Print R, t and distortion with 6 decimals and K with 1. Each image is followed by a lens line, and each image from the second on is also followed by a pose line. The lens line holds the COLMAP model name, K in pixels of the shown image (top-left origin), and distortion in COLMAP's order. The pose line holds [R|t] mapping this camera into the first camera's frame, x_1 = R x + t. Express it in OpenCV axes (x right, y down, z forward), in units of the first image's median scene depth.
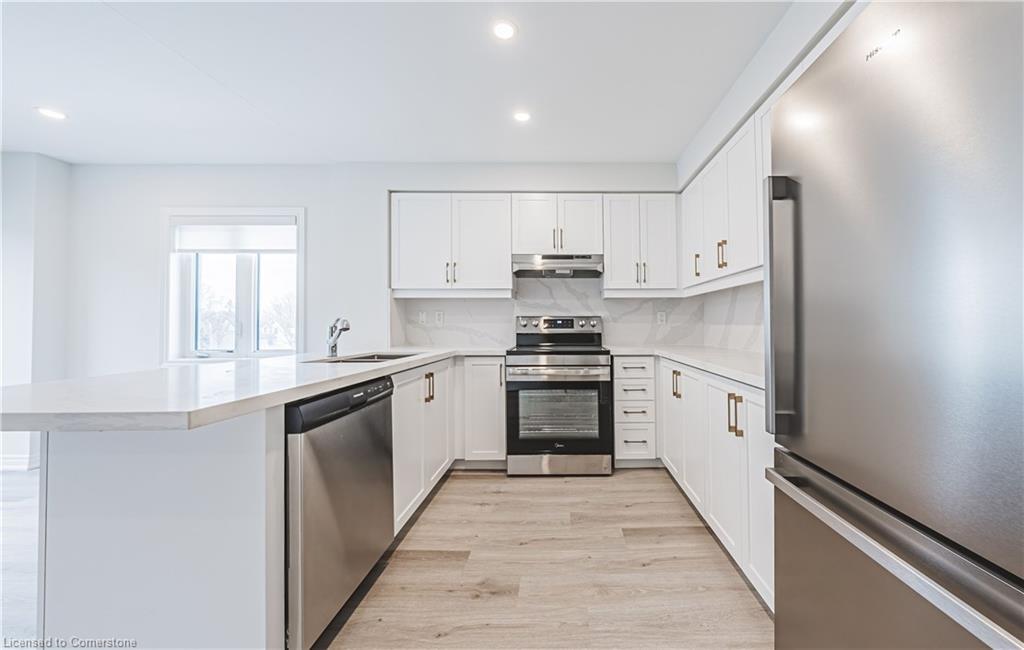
lens RADIAL K [[352.7, 0, 553.2], [0, 352.7, 320.4], [0, 0, 1]] dist [-0.003251, -0.000144]
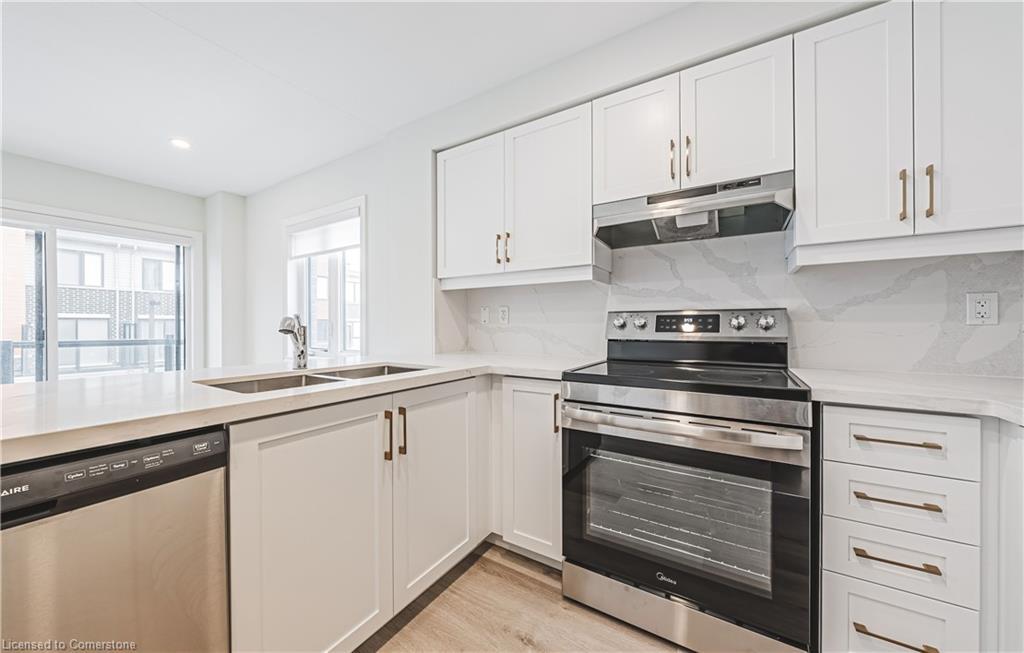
lens RADIAL K [[358.2, 0, 492.2], [0, 358.2, 327.4], [0, 0, 1]] dist [-0.002030, -0.000129]
pose [[0.839737, 0.005352, -0.542967, 0.075114], [0.005197, 0.999826, 0.017893, 0.005005], [0.542968, -0.017847, 0.839564, 0.447966]]
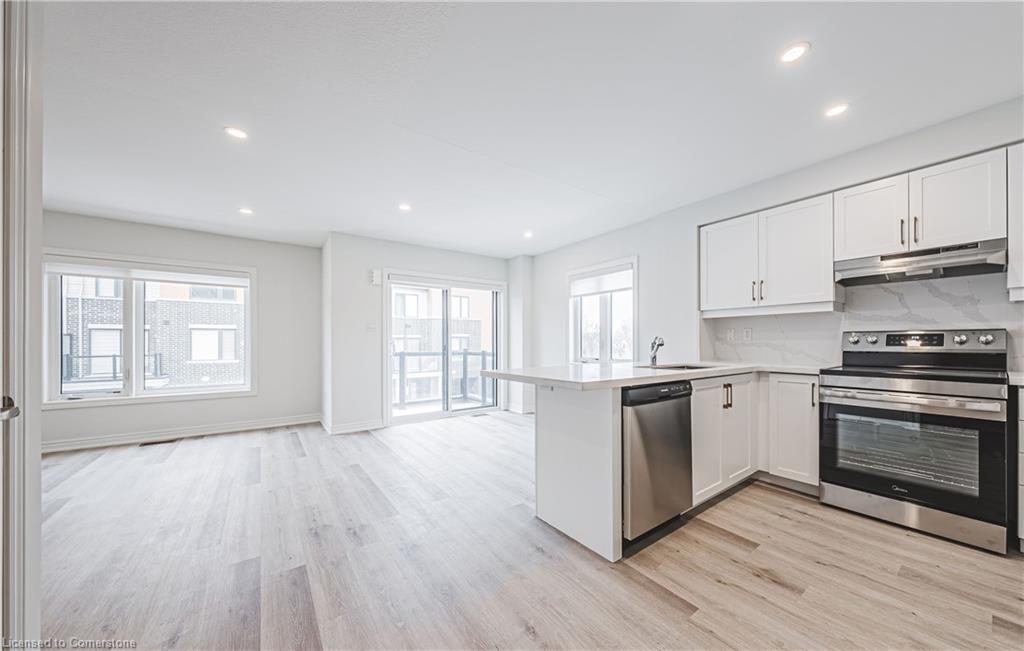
lens RADIAL K [[342.9, 0, 543.8], [0, 342.9, 344.1], [0, 0, 1]] dist [-0.001246, 0.000061]
pose [[0.624299, 0.004748, -0.781171, 0.112772], [0.010908, 0.999831, 0.014795, -0.001557], [0.781109, -0.017757, 0.624142, -0.123829]]
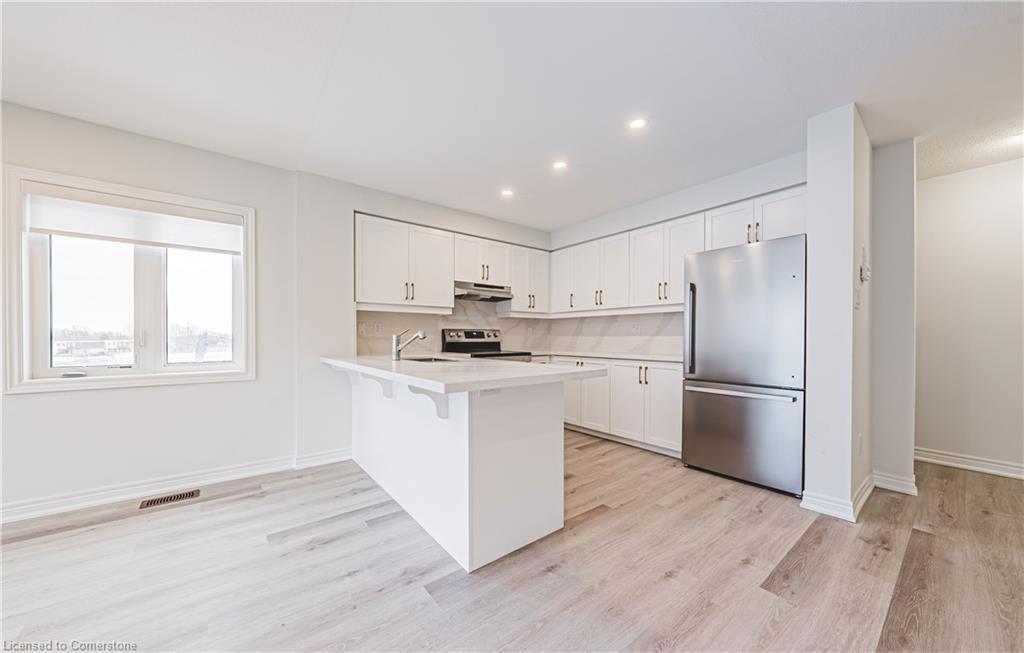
lens RADIAL K [[345.2, 0, 497.0], [0, 345.2, 341.3], [0, 0, 1]] dist [-0.002355, -0.000182]
pose [[0.817495, -0.003877, 0.575923, -0.795477], [-0.009124, 0.999765, 0.019682, 0.008575], [-0.575864, -0.021345, 0.817267, -0.140033]]
